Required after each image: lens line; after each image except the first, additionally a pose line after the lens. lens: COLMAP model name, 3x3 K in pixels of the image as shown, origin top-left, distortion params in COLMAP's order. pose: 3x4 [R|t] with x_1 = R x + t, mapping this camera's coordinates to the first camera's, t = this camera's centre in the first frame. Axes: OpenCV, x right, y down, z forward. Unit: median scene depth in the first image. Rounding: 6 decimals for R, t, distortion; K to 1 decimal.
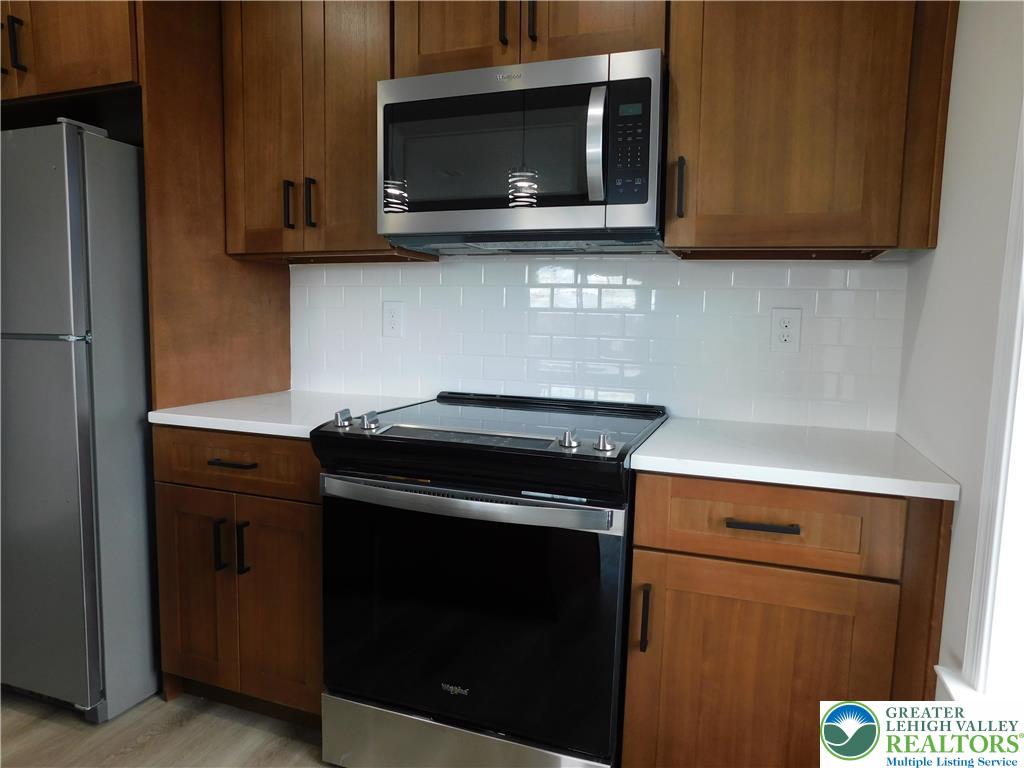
lens RADIAL K [[684.7, 0, 509.0], [0, 684.7, 379.1], [0, 0, 1]] dist [-0.025958, 0.003159]
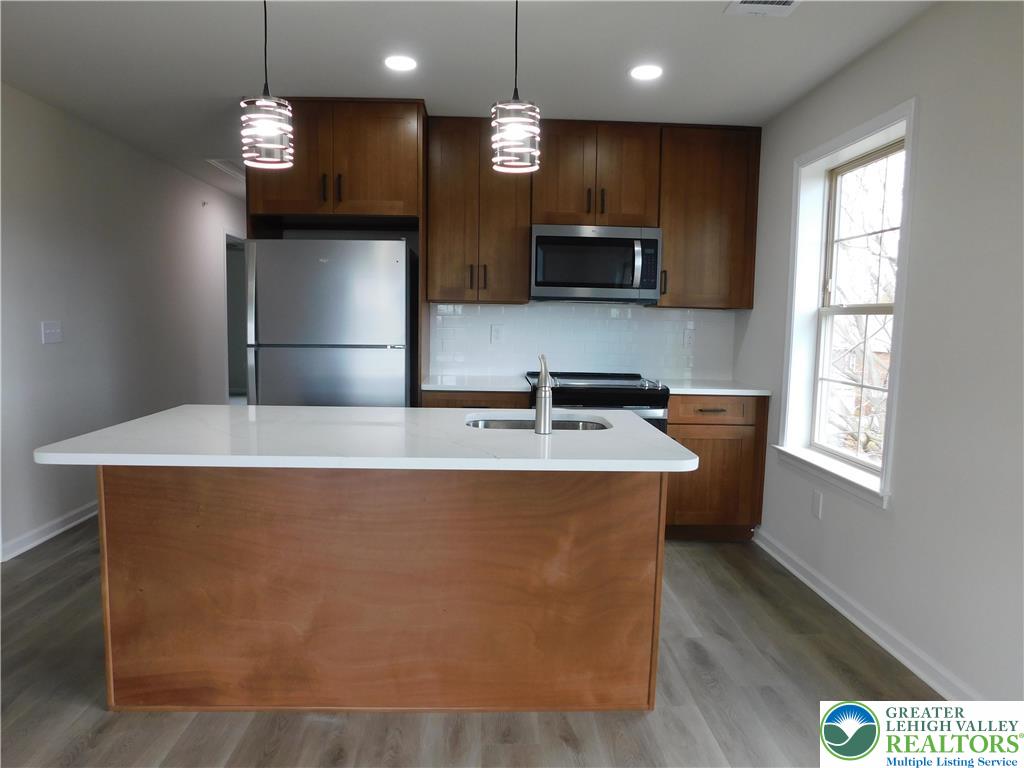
lens RADIAL K [[684.7, 0, 512.8], [0, 684.7, 388.7], [0, 0, 1]] dist [-0.025958, 0.003159]
pose [[0.916543, -0.037572, 0.398167, -1.279262], [0.034306, 0.999294, 0.015327, 0.046413], [-0.398462, -0.000389, 0.917185, -1.068135]]
